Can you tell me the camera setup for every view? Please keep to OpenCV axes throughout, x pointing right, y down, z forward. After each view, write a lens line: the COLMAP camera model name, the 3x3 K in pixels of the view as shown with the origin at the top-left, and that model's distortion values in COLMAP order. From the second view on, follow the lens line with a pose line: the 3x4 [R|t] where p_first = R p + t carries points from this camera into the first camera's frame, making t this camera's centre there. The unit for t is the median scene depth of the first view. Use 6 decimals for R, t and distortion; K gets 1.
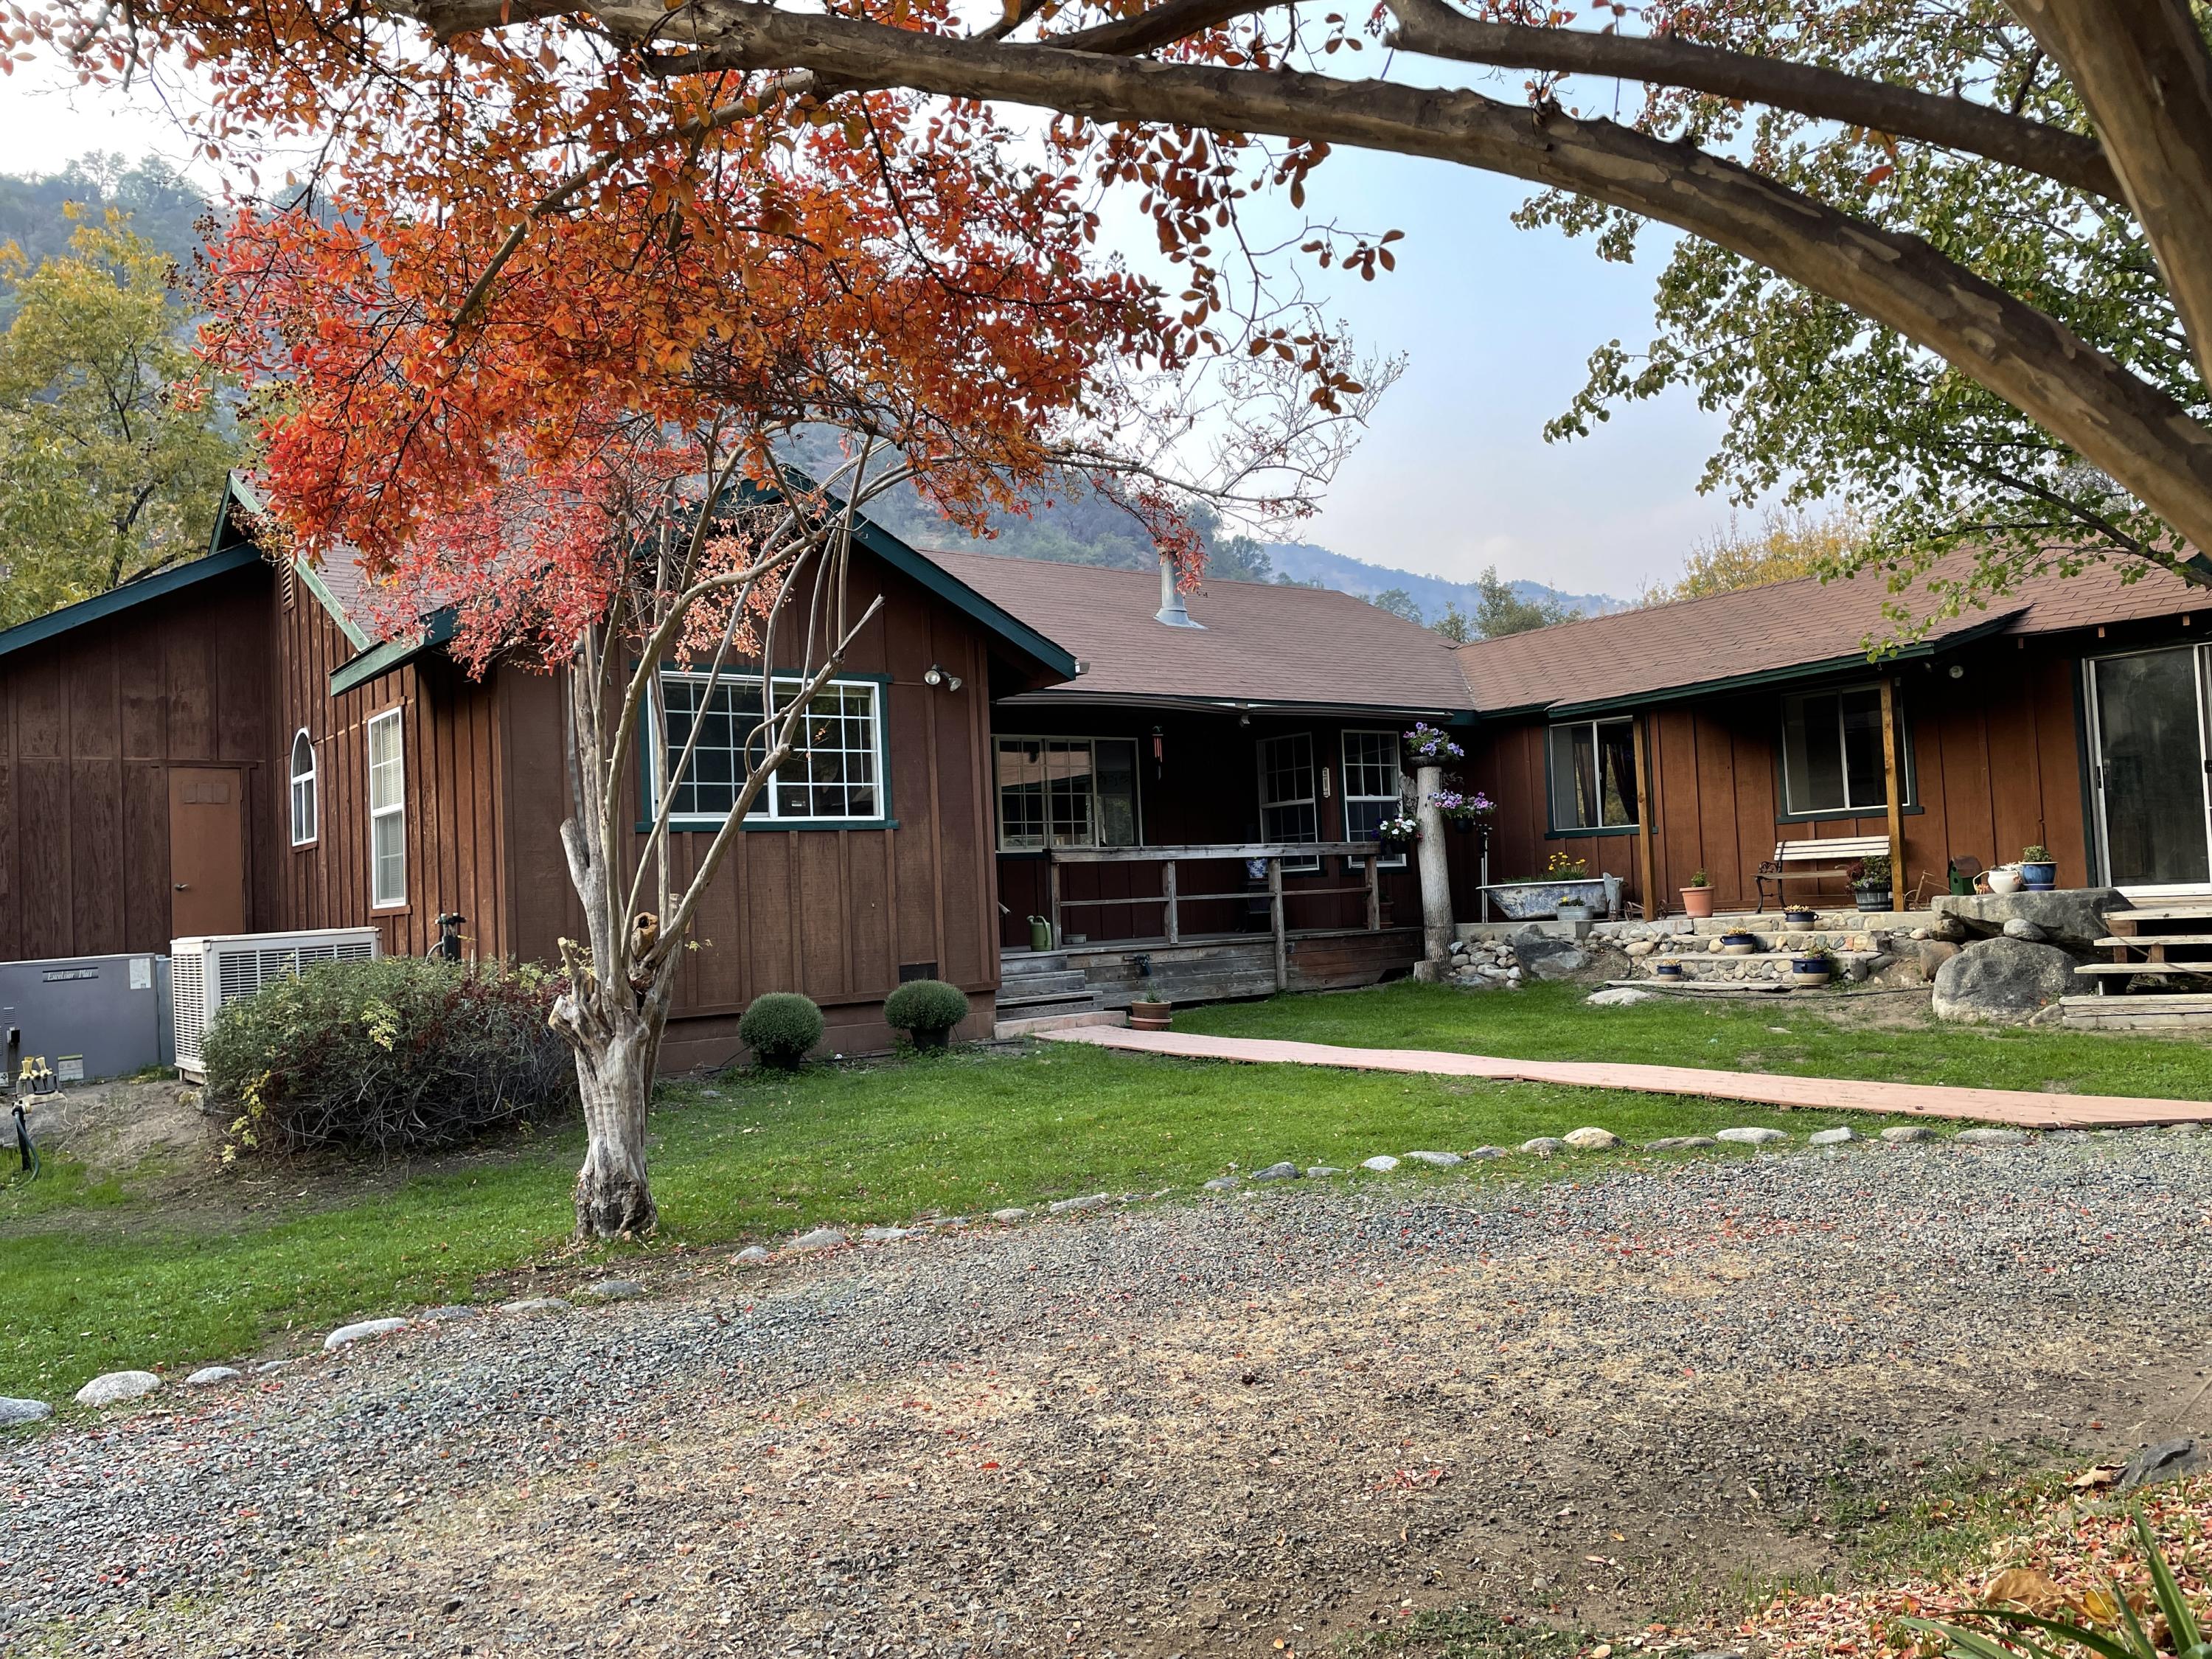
lens RADIAL K [[1684.6, 0, 1092.9], [0, 1684.6, 825.6], [0, 0, 1]] dist [0.026443, -0.009589]
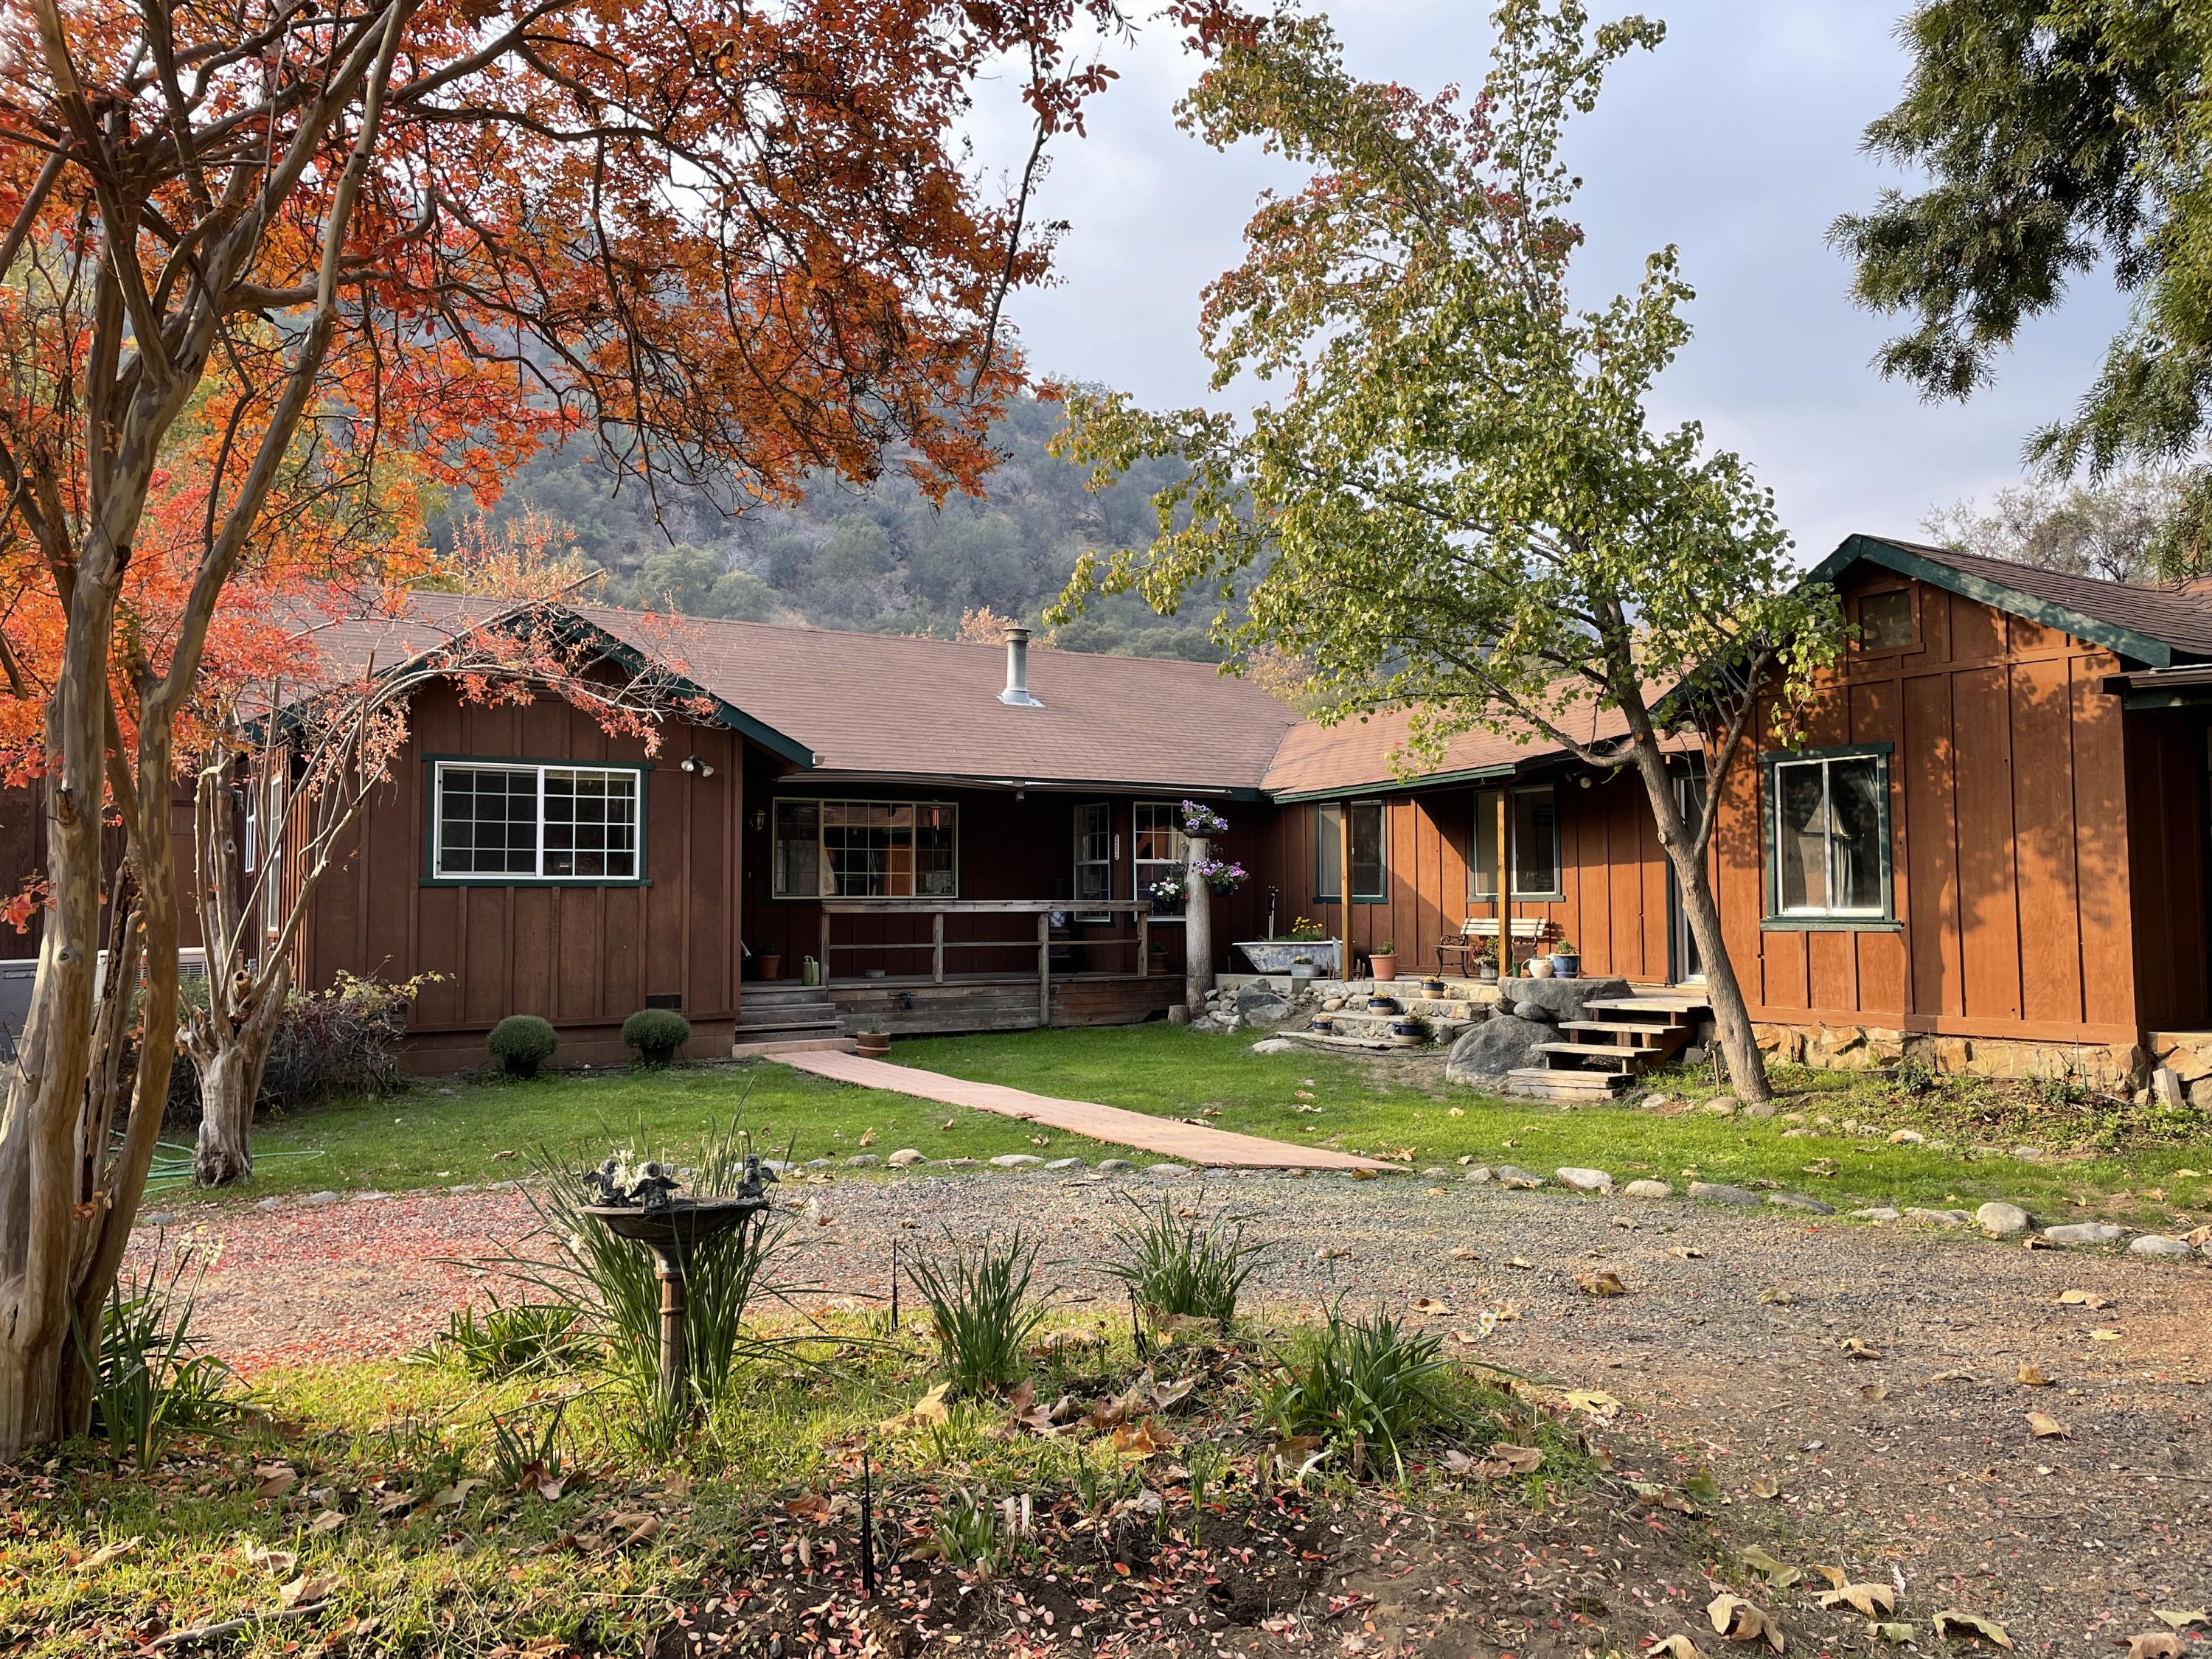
lens RADIAL K [[1684.6, 0, 1119.7], [0, 1684.6, 833.6], [0, 0, 1]] dist [0.026443, -0.009589]
pose [[0.995203, 0.038263, -0.090042, 0.279491], [-0.037986, 0.999267, 0.004782, -0.046302], [0.090159, -0.001339, 0.995926, -0.180349]]
